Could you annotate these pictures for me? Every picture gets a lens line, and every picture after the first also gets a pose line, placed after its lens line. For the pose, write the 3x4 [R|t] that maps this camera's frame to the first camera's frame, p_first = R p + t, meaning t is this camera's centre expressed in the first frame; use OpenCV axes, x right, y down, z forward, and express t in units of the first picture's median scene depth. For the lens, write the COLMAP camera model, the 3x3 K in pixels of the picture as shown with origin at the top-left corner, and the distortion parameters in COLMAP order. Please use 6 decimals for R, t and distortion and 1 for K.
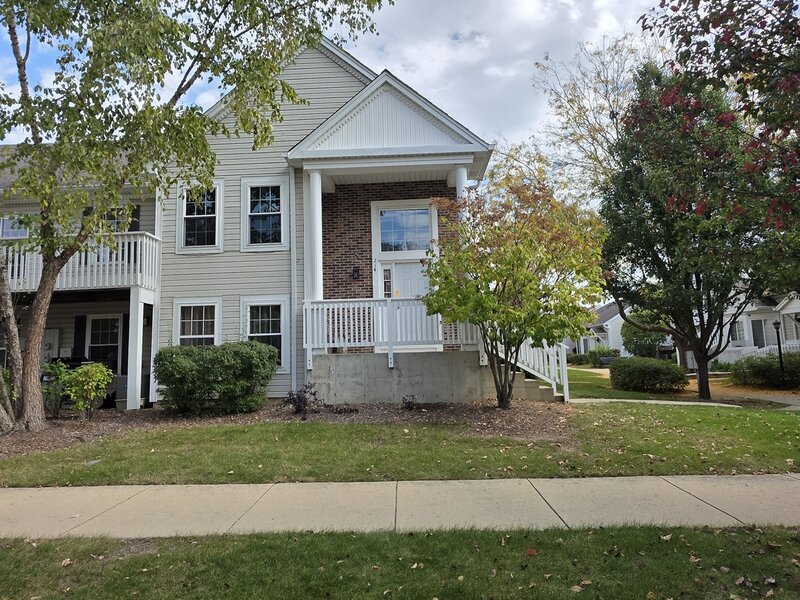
lens RADIAL K [[523.8, 0, 403.3], [0, 523.8, 296.8], [0, 0, 1]] dist [-0.002343, -0.003255]
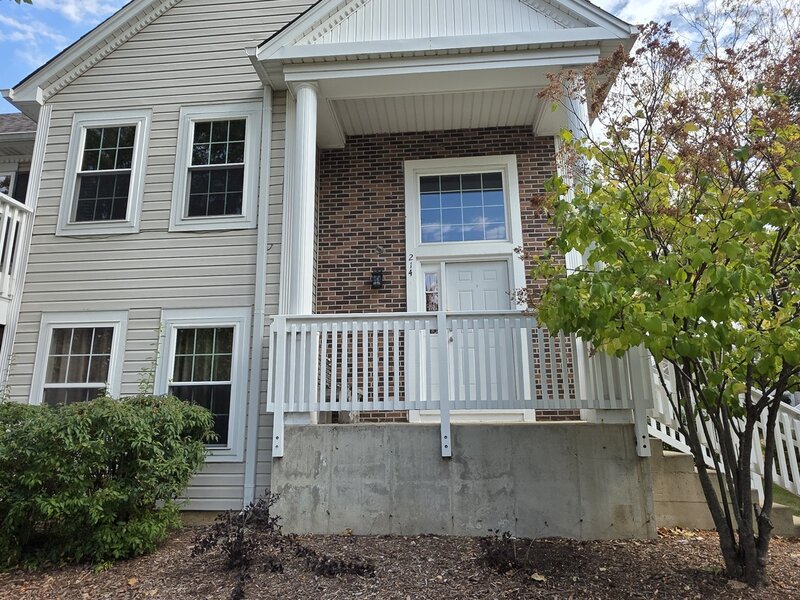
lens RADIAL K [[523.8, 0, 394.2], [0, 523.8, 294.7], [0, 0, 1]] dist [-0.002343, -0.003255]
pose [[0.997762, 0.003140, -0.066798, -0.037180], [-0.010953, 0.993080, -0.116929, 0.042780], [0.065969, 0.117399, 0.990891, 0.483001]]
